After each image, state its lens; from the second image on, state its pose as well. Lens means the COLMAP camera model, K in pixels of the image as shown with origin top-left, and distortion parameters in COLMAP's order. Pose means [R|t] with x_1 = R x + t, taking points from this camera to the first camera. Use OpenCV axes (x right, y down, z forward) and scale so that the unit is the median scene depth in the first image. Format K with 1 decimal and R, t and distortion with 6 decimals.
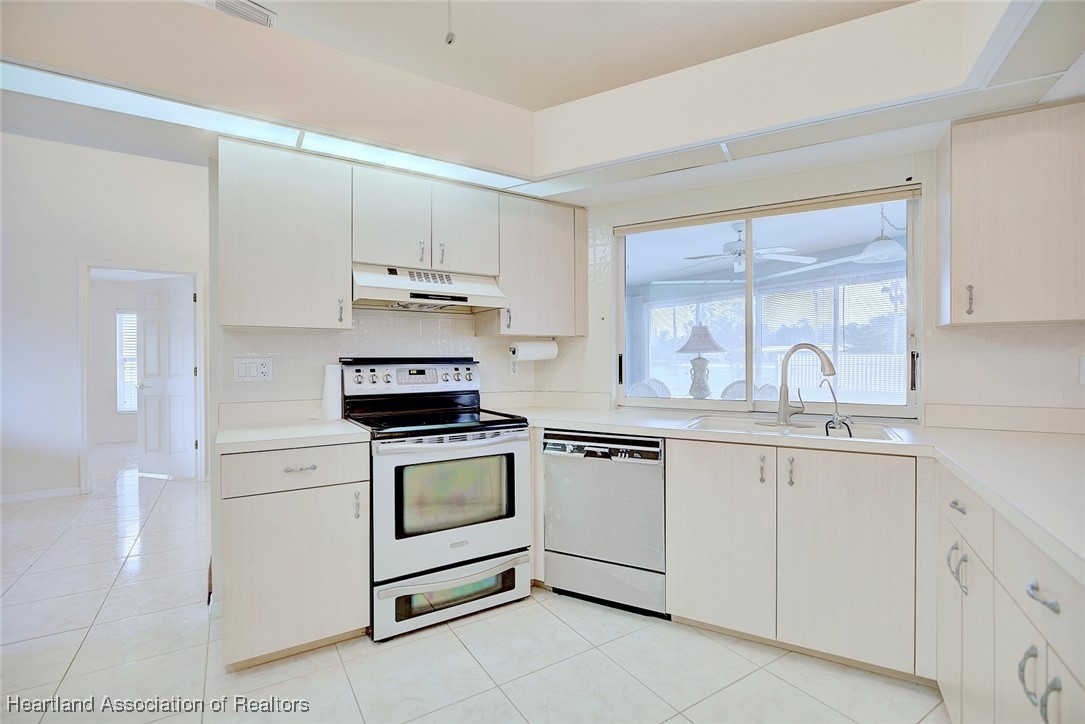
lens RADIAL K [[493.0, 0, 542.3], [0, 493.0, 364.3], [0, 0, 1]] dist [-0.002700, 0.000015]
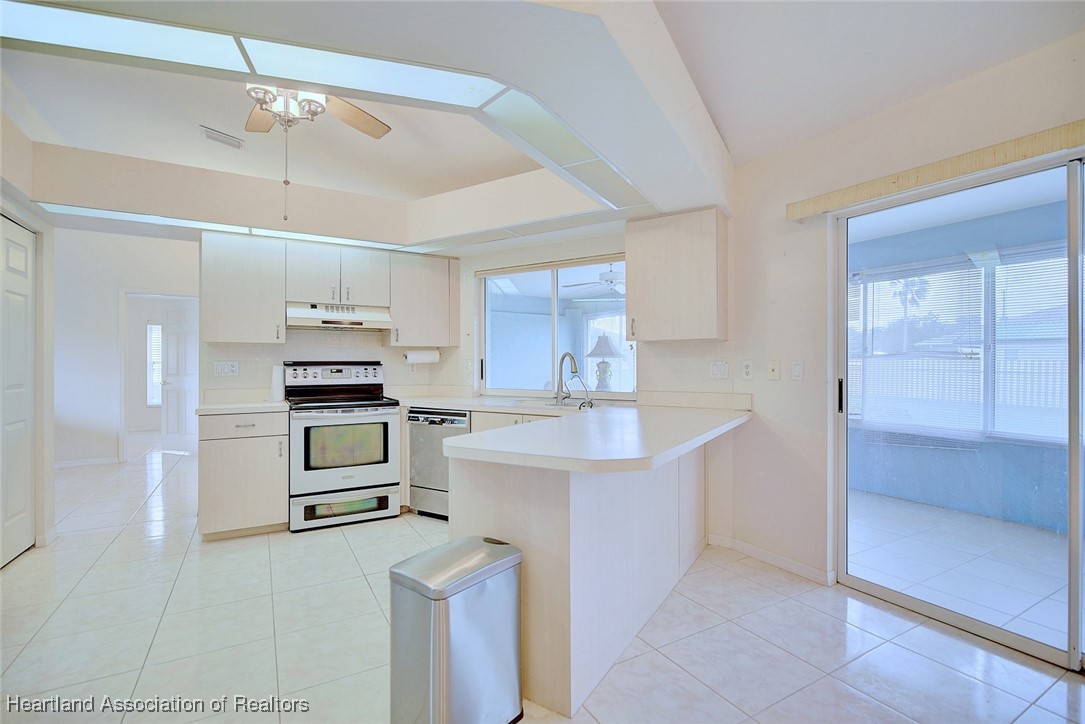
lens RADIAL K [[498.3, 0, 546.4], [0, 498.3, 363.7], [0, 0, 1]] dist [-0.003912, -0.000483]
pose [[0.999202, 0.001425, -0.039928, 0.490489], [-0.001804, 0.999954, -0.009464, 0.008002], [0.039913, 0.009529, 0.999158, -0.542889]]
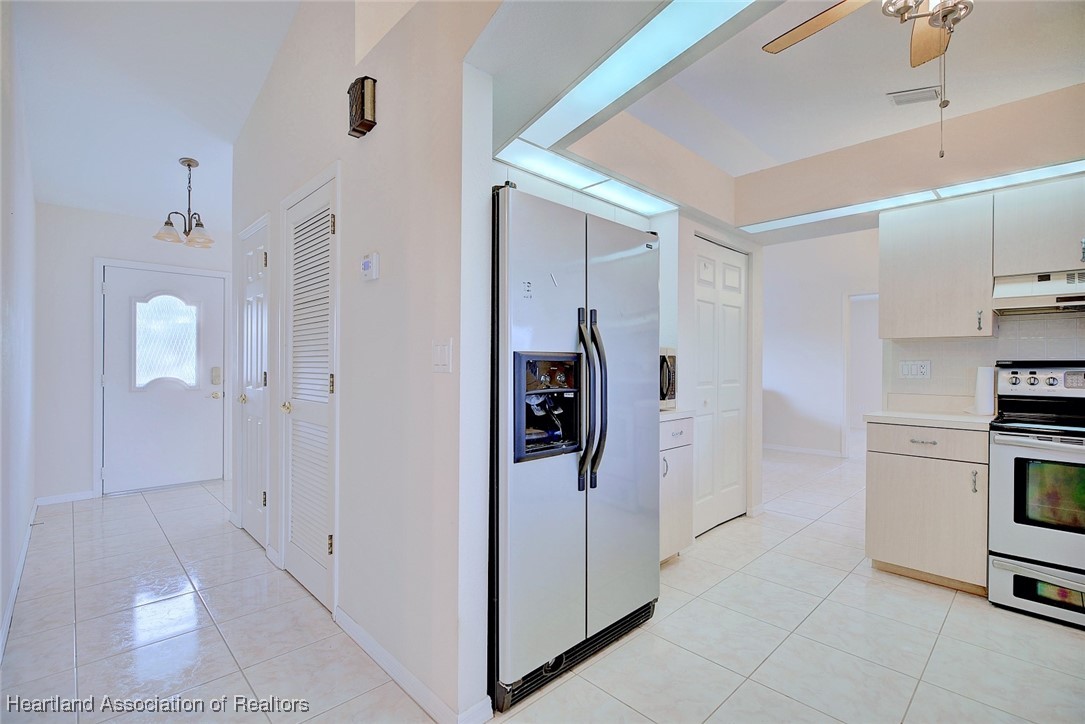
lens RADIAL K [[493.0, 0, 542.3], [0, 493.0, 364.3], [0, 0, 1]] dist [-0.002700, 0.000015]
pose [[0.202068, 0.005018, -0.979359, 0.488372], [-0.014483, 0.999893, 0.002135, 0.007231], [0.979264, 0.013753, 0.202119, -0.240072]]
